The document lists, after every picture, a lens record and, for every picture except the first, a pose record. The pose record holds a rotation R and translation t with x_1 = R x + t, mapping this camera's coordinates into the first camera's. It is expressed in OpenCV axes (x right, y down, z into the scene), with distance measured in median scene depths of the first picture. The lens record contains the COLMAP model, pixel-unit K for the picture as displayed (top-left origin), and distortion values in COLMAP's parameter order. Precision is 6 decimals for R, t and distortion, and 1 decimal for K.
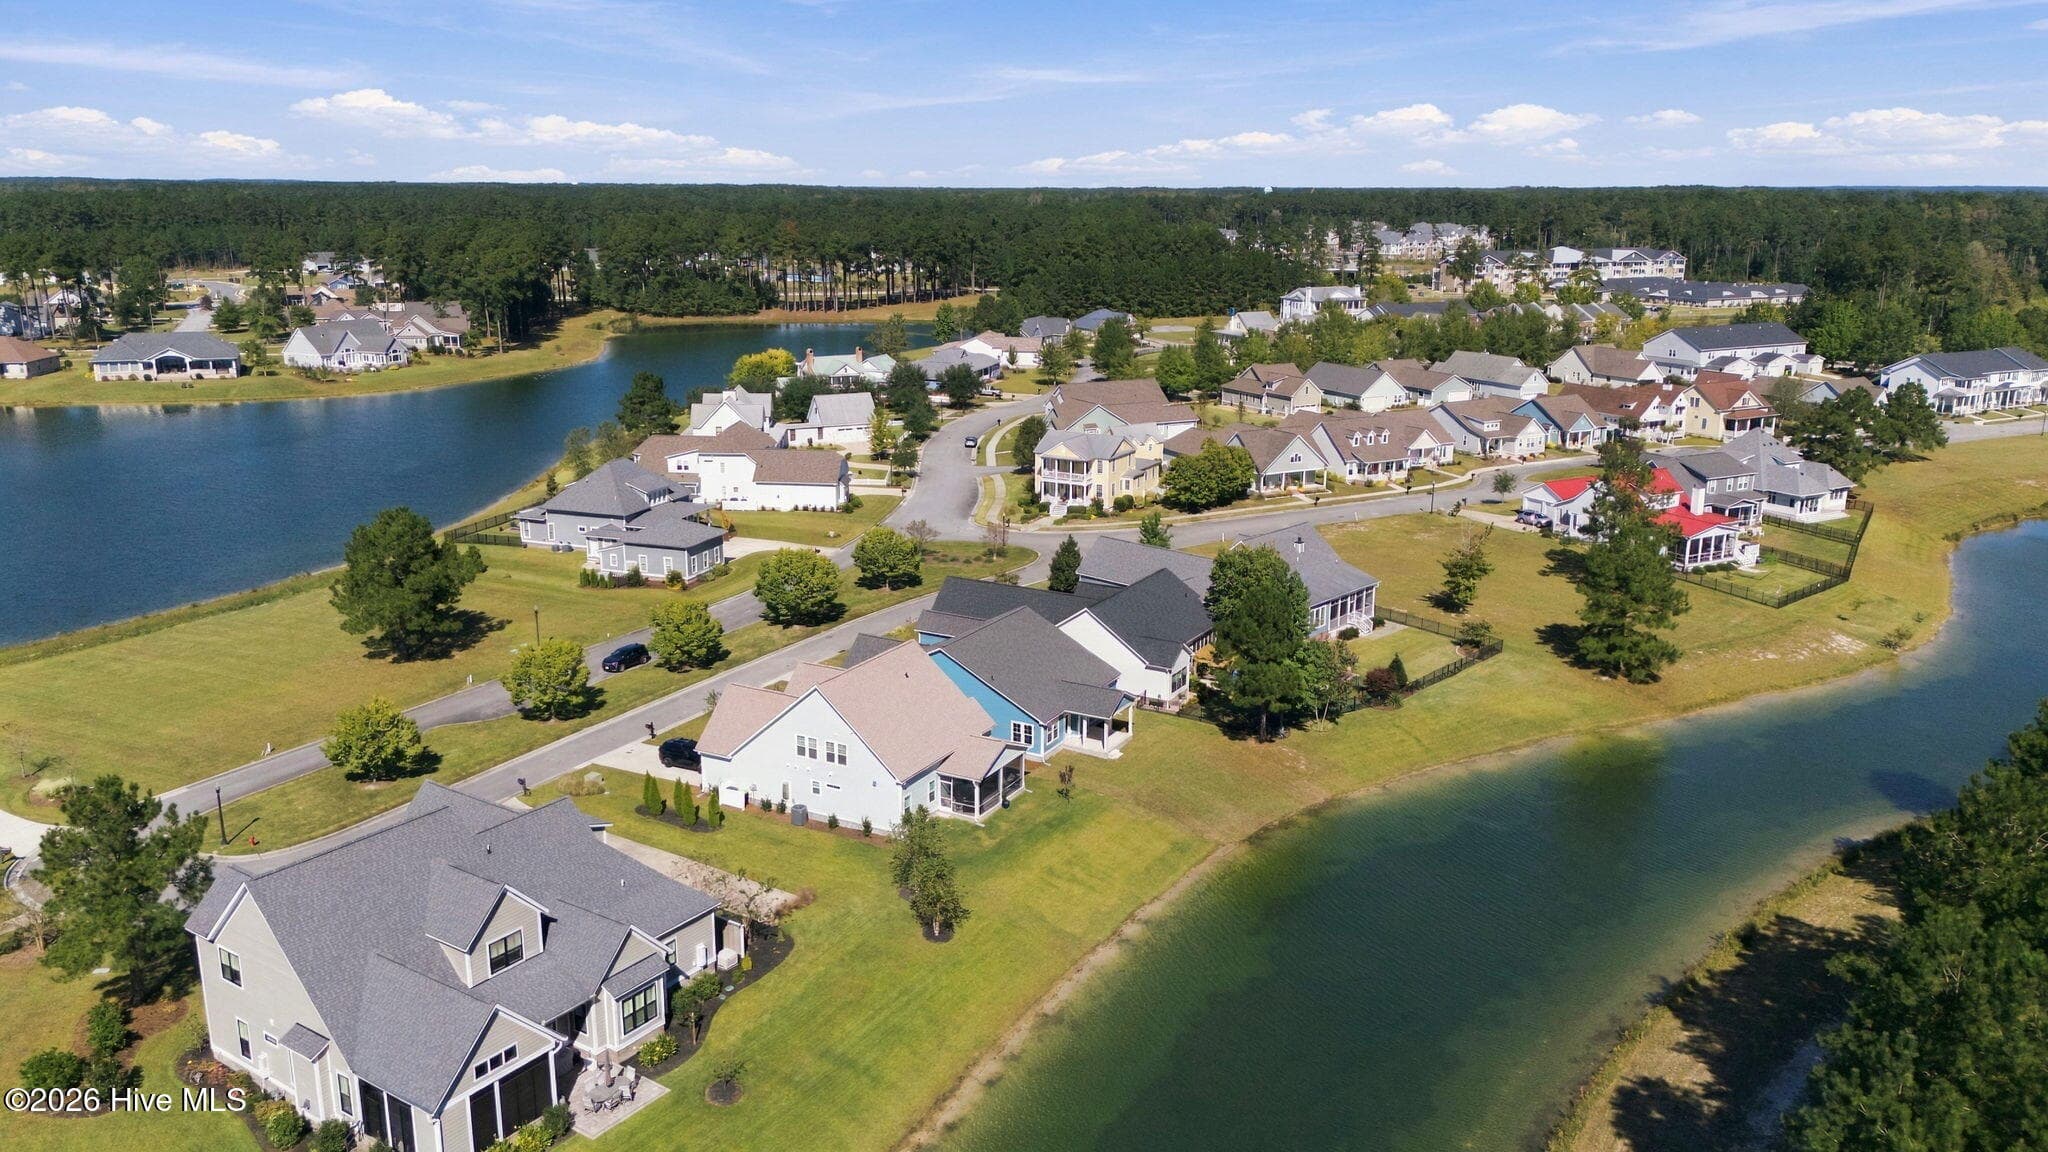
lens RADIAL K [[1499.1, 0, 1024.0], [0, 1499.1, 576.0], [0, 0, 1]] dist [0.112750, -0.151170]
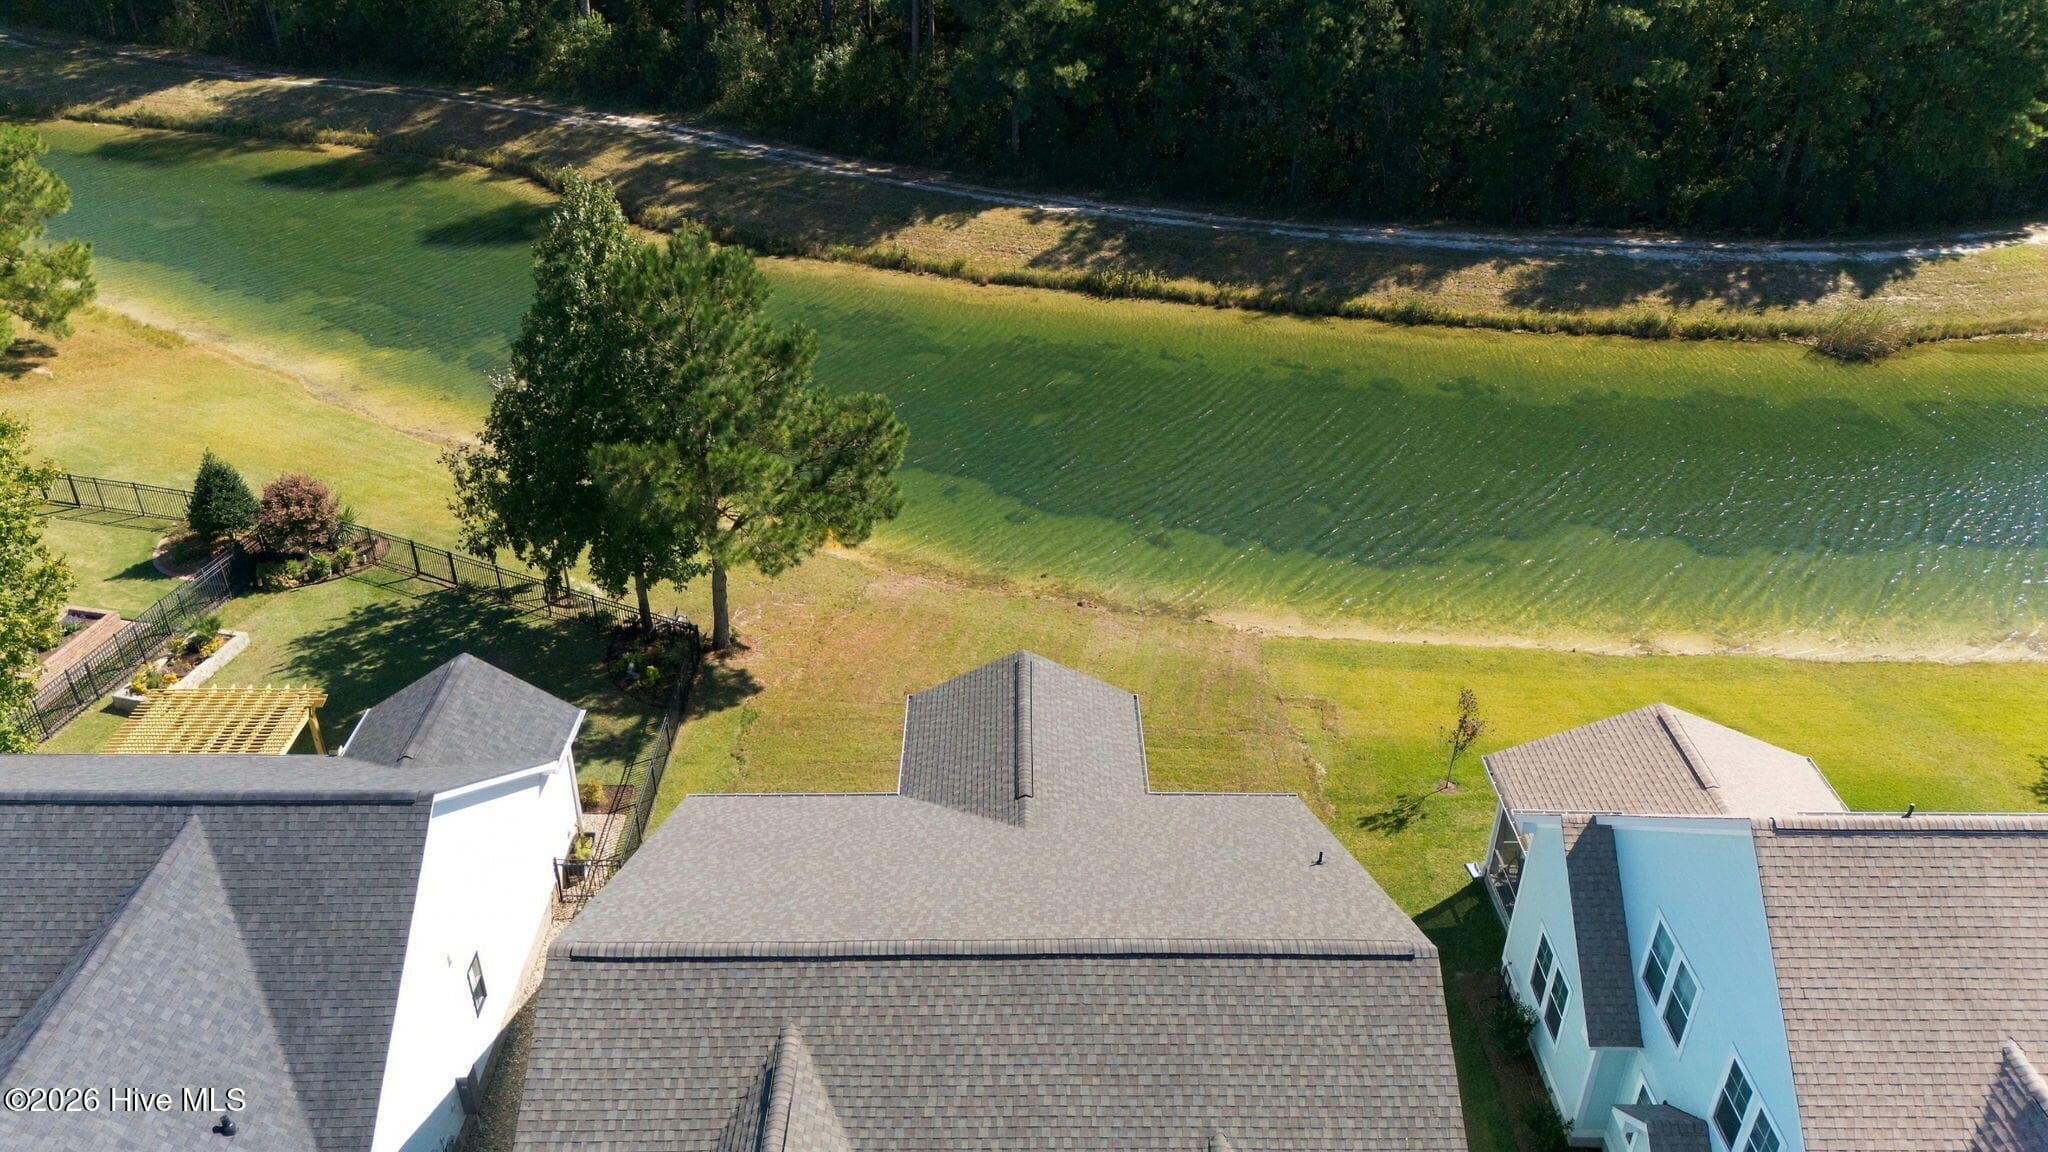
lens RADIAL K [[1506.5, 0, 1024.0], [0, 1506.5, 576.0], [0, 0, 1]] dist [0.065013, -0.055193]
pose [[-0.487196, -0.467607, 0.737552, -0.057634], [0.208466, 0.757876, 0.618196, -0.046710], [-0.848046, 0.454937, -0.271754, 0.391054]]
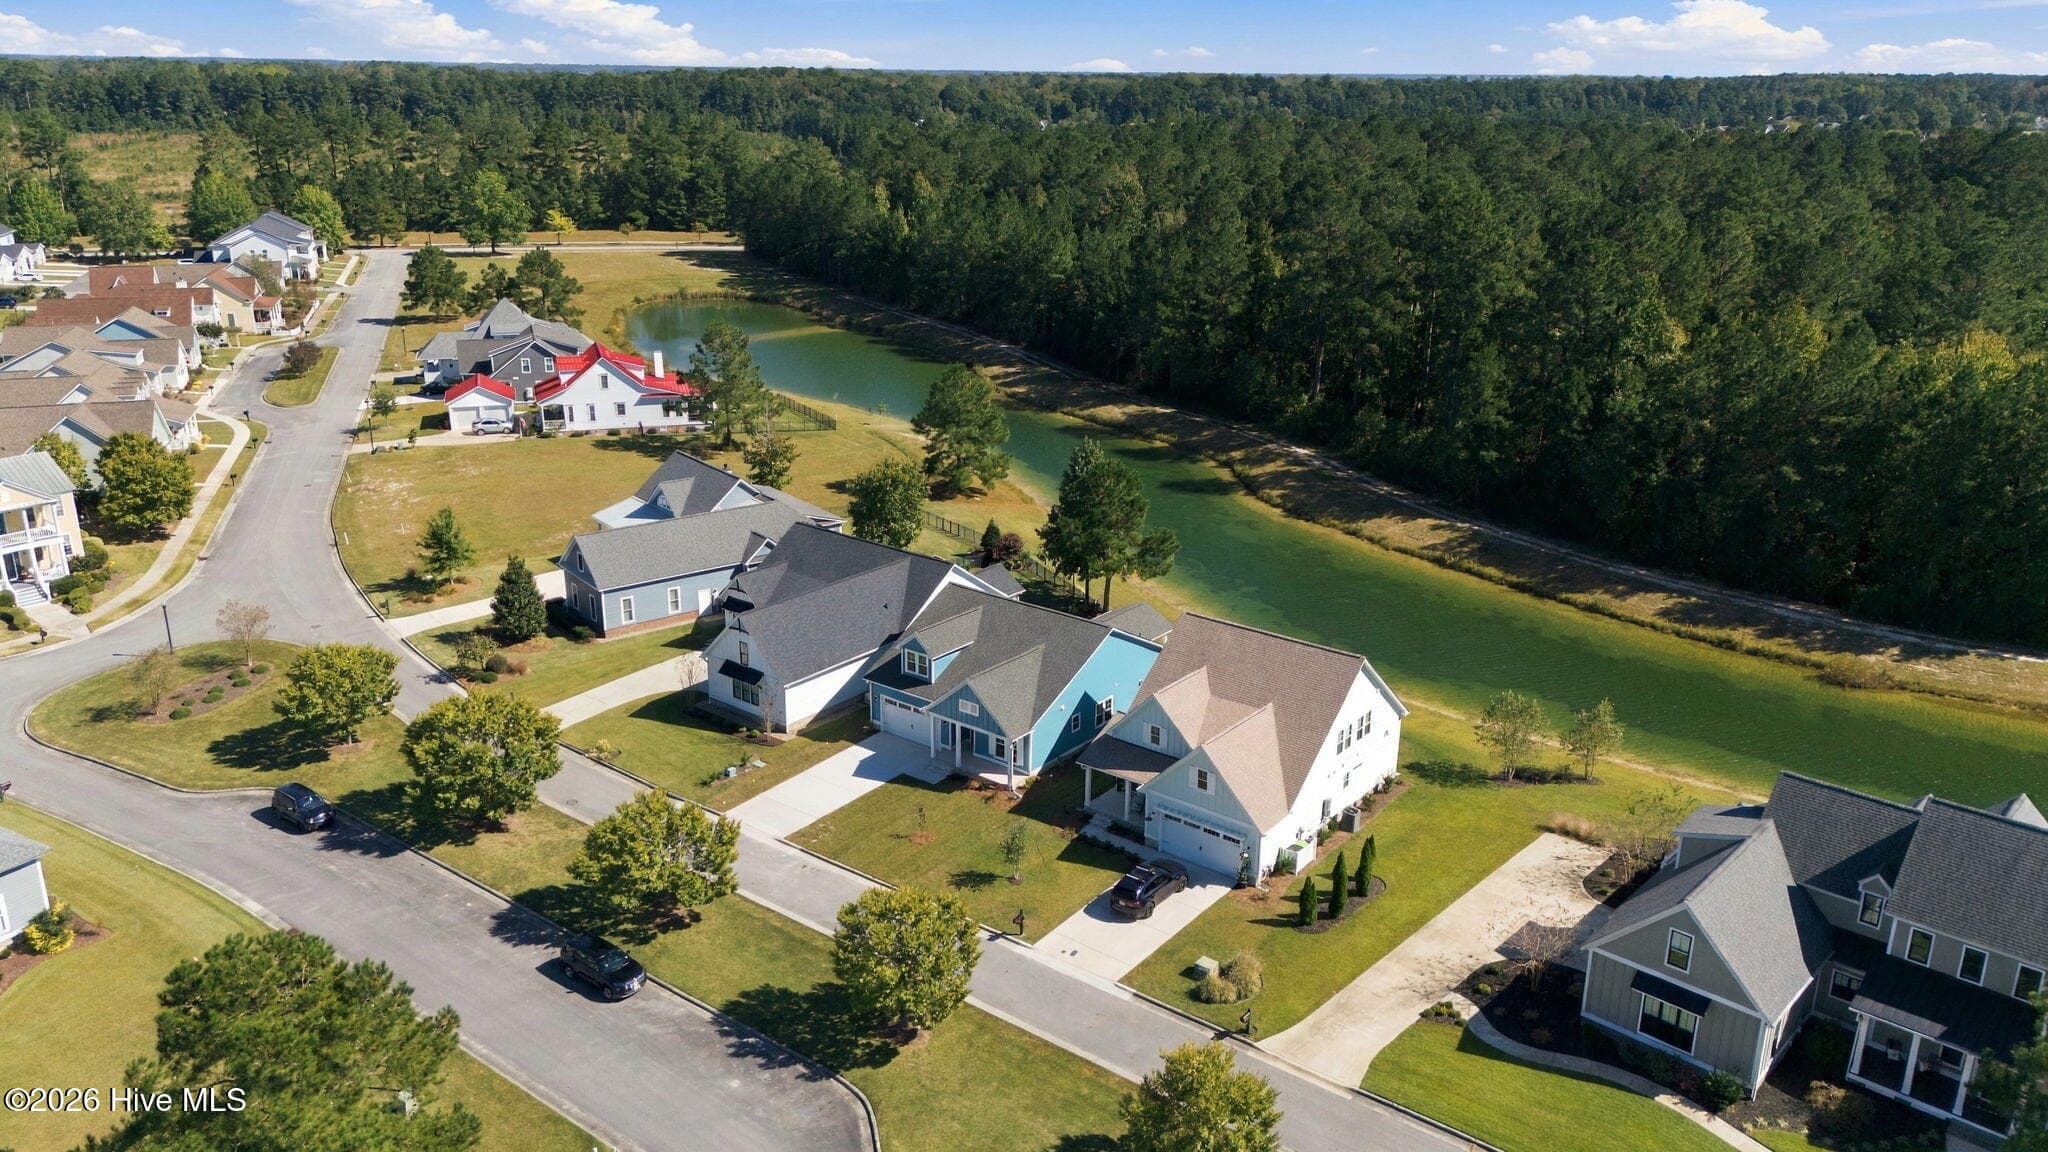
lens RADIAL K [[1499.1, 0, 1024.0], [0, 1499.1, 576.0], [0, 0, 1]] dist [0.112750, -0.151170]
pose [[0.173596, -0.322235, 0.930607, -0.294245], [0.246175, 0.929154, 0.275810, -0.077684], [-0.953552, 0.181213, 0.240624, 0.306405]]
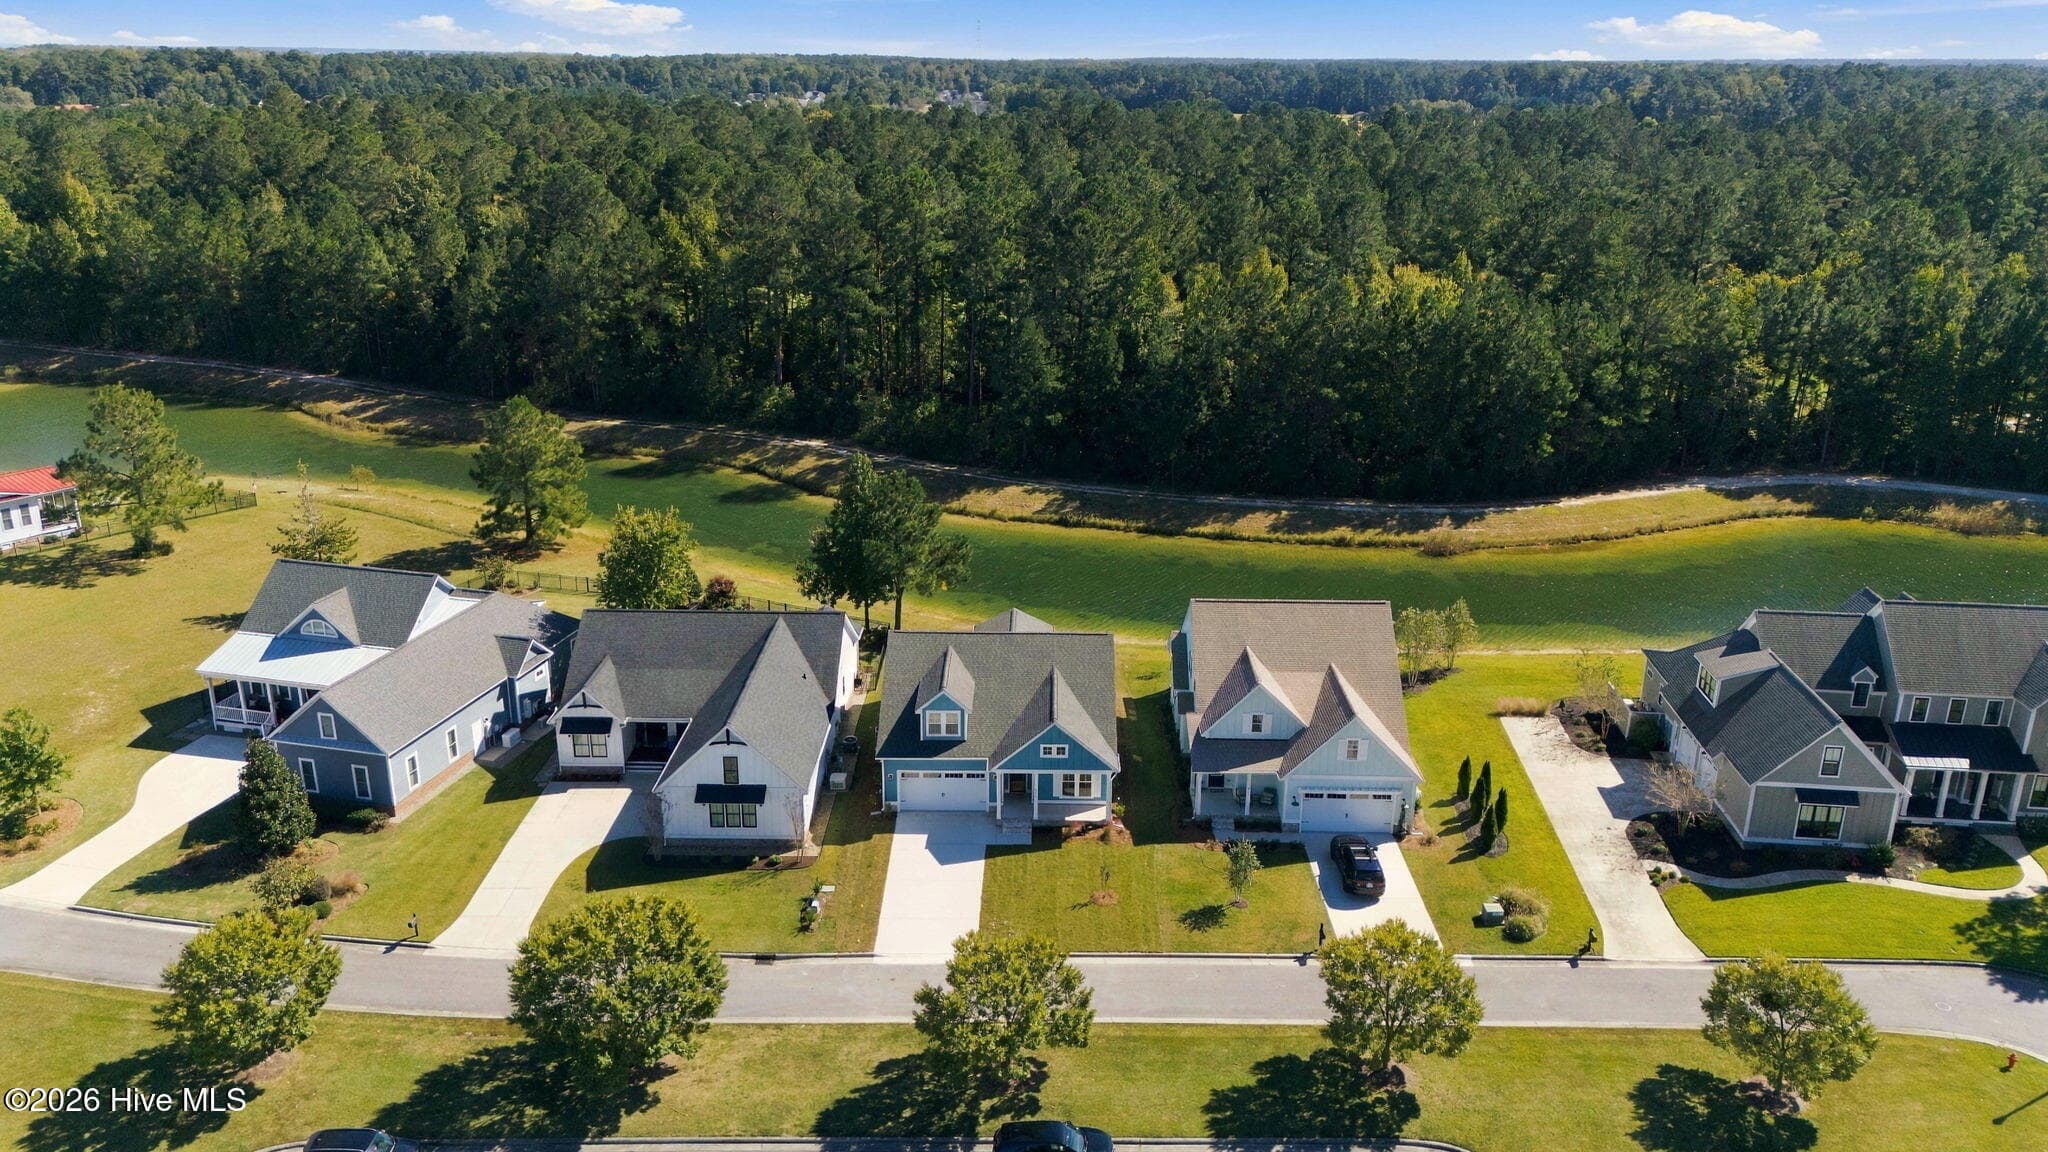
lens RADIAL K [[1499.1, 0, 1024.0], [0, 1499.1, 576.0], [0, 0, 1]] dist [0.112750, -0.151170]
pose [[-0.468979, -0.301978, 0.829980, -0.245429], [0.213345, 0.873171, 0.438243, -0.120581], [-0.857054, 0.382599, -0.345074, 0.470677]]
